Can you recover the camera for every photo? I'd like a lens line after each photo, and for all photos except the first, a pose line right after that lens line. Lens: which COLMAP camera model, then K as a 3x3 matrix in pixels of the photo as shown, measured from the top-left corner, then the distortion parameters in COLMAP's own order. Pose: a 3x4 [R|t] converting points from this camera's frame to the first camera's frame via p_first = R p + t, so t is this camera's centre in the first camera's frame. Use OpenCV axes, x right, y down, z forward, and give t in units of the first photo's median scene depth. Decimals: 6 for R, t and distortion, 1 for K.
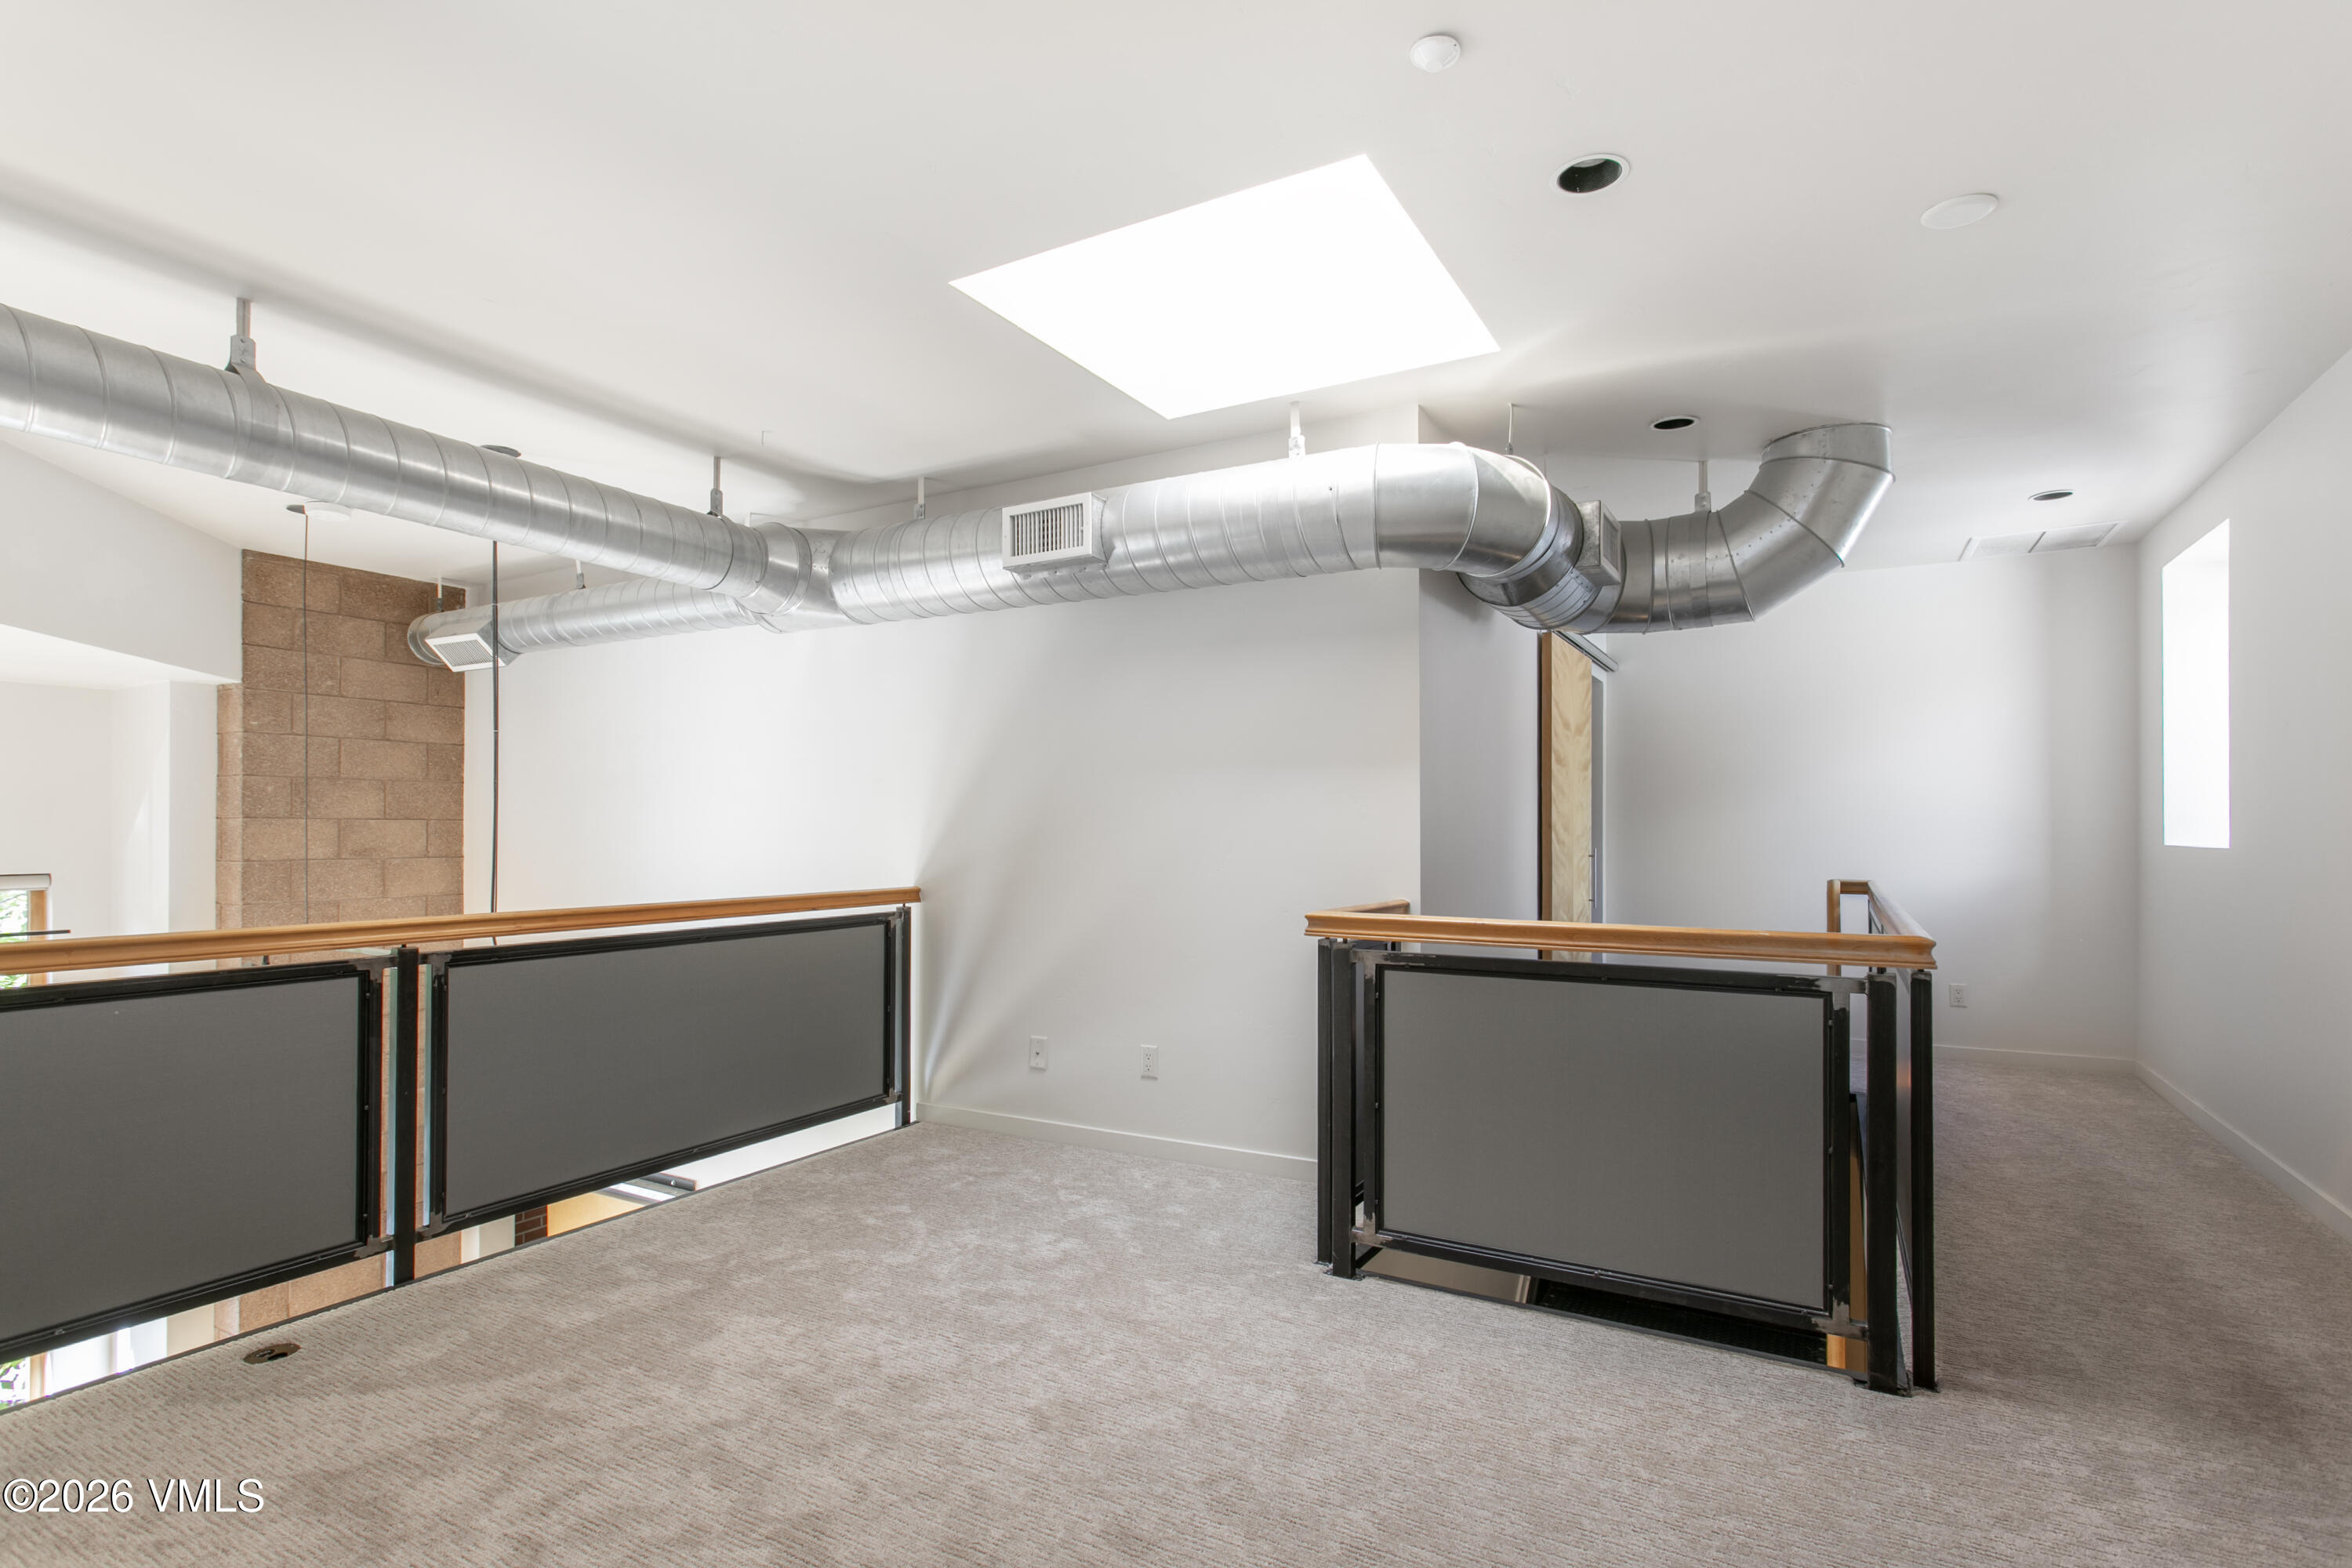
lens RADIAL K [[1163.5, 0, 1197.2], [0, 1163.5, 821.1], [0, 0, 1]] dist [0.007378, 0.000340]
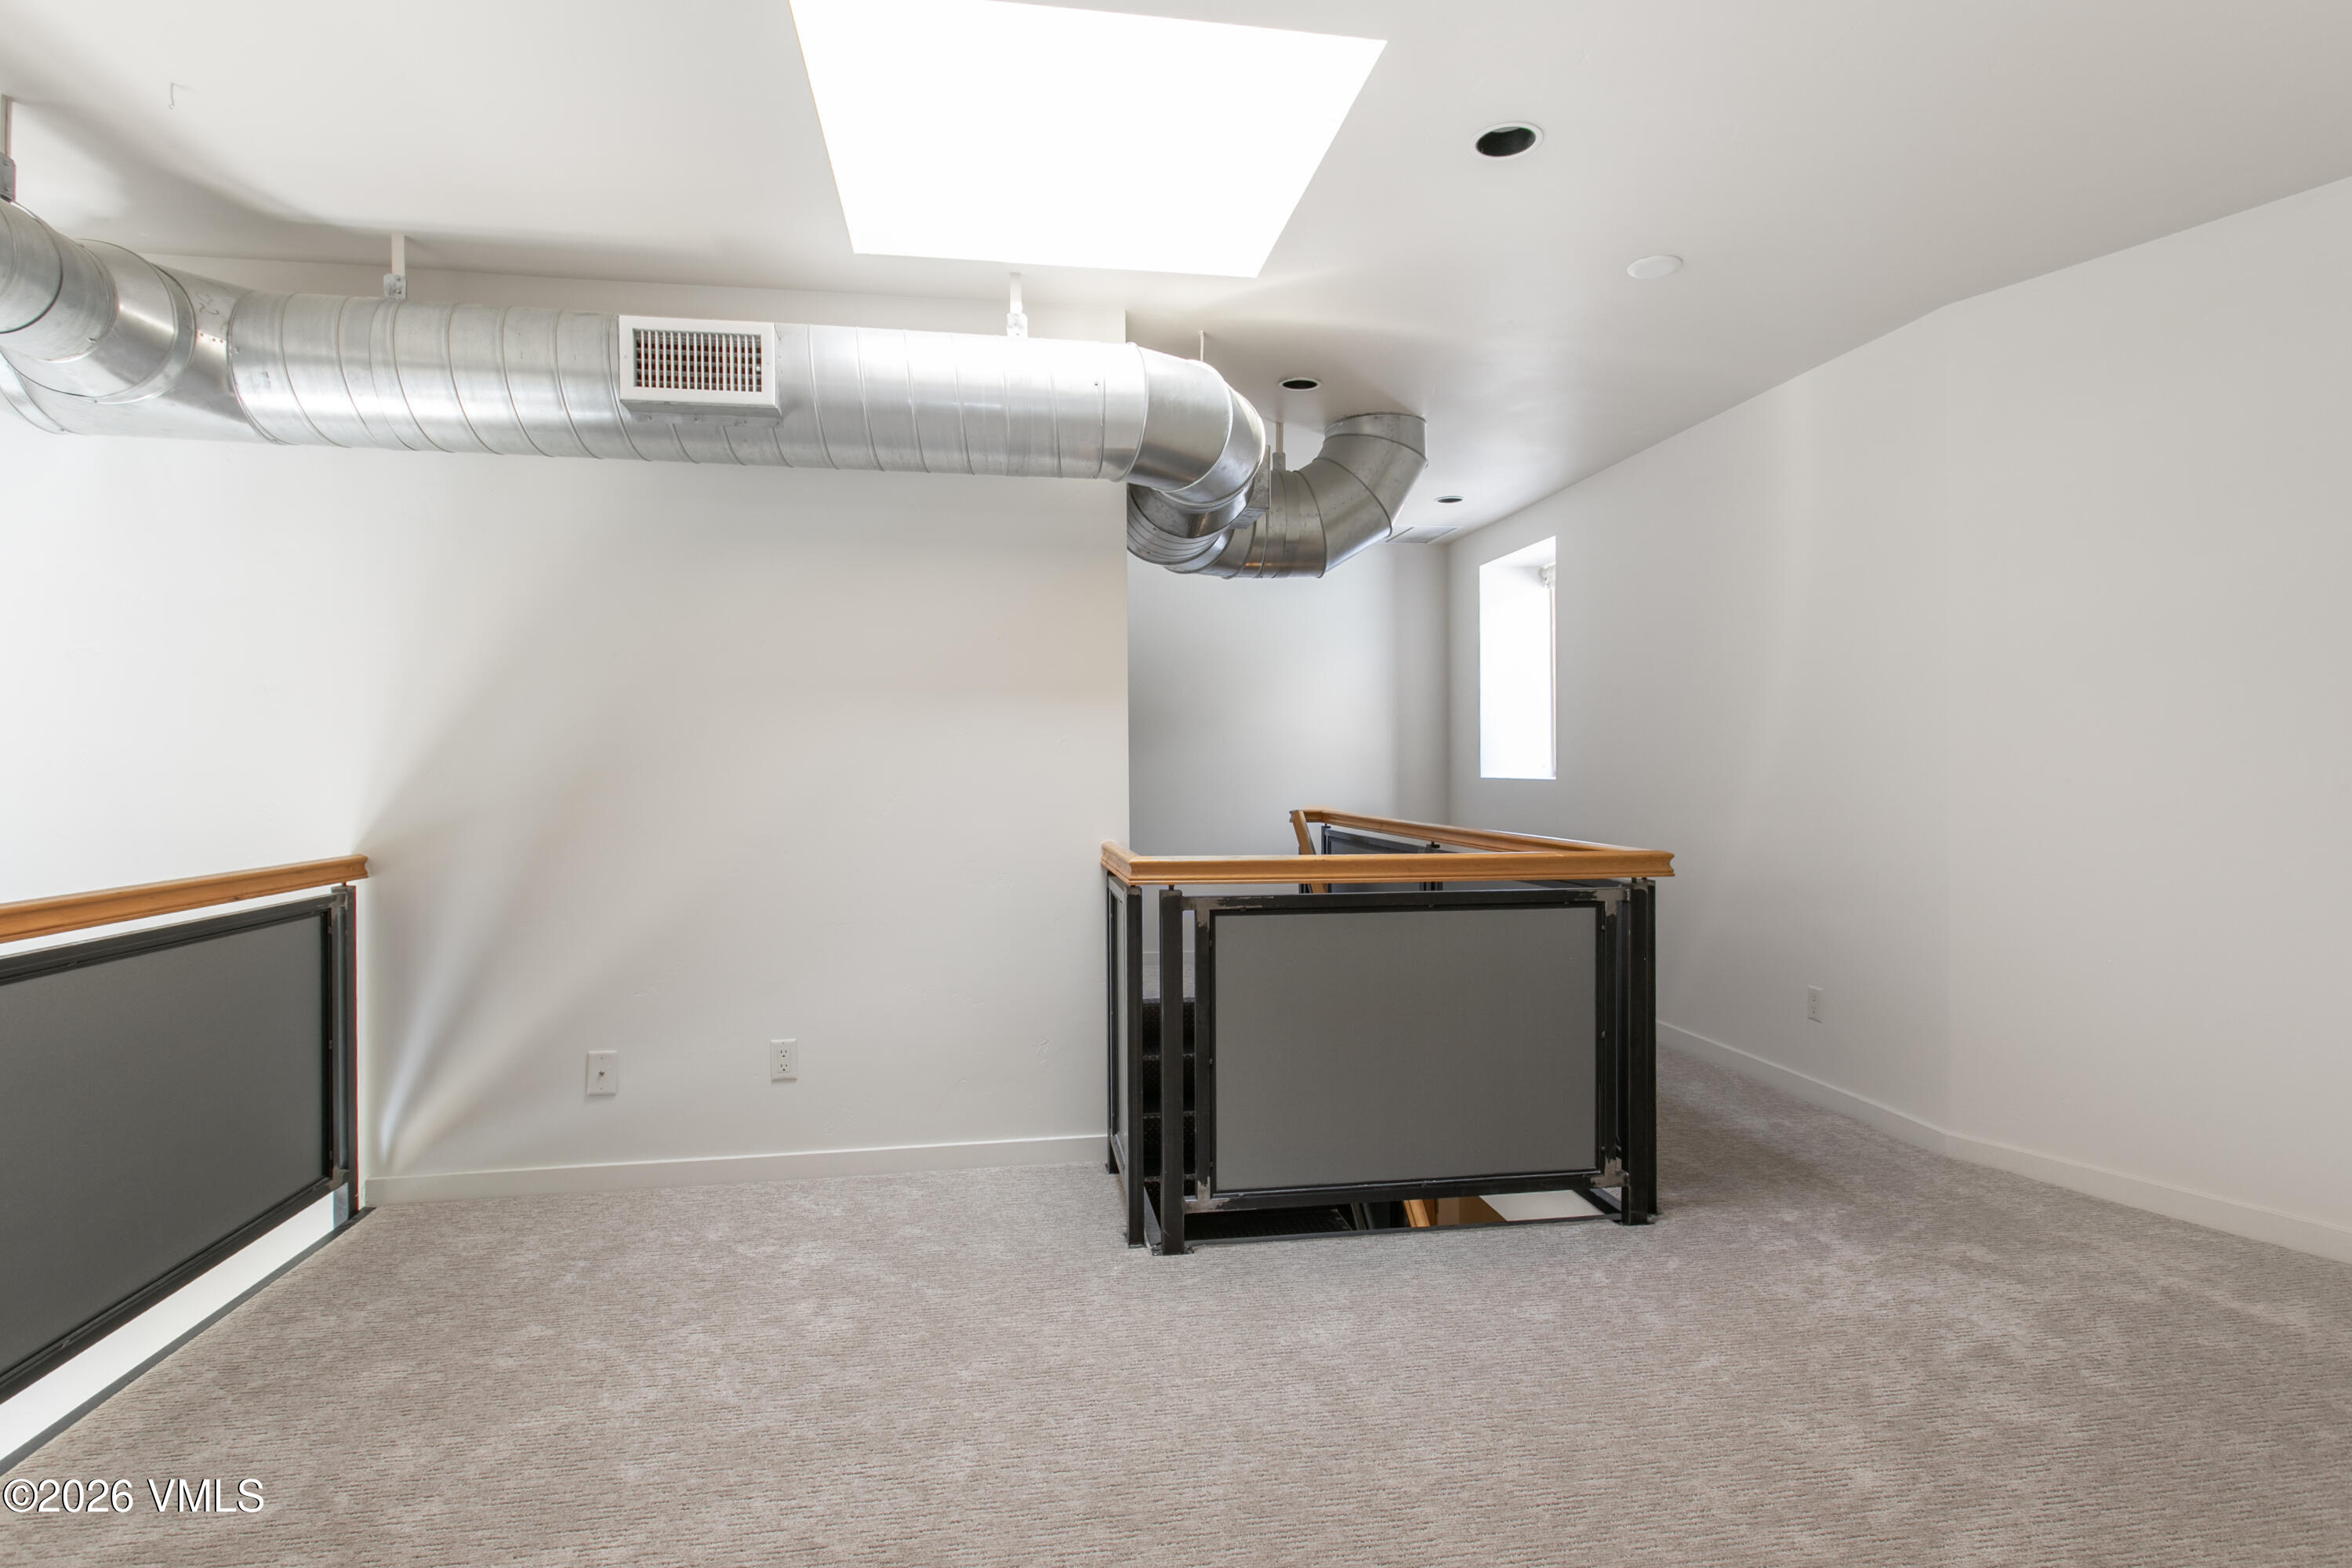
lens RADIAL K [[1163.5, 0, 1366.0], [0, 1163.5, 782.8], [0, 0, 1]] dist [0.007378, 0.000340]
pose [[0.783320, -0.013329, 0.621476, -0.252443], [0.000395, 0.999781, 0.020945, 0.000936], [-0.621619, -0.016161, 0.783153, 0.151007]]
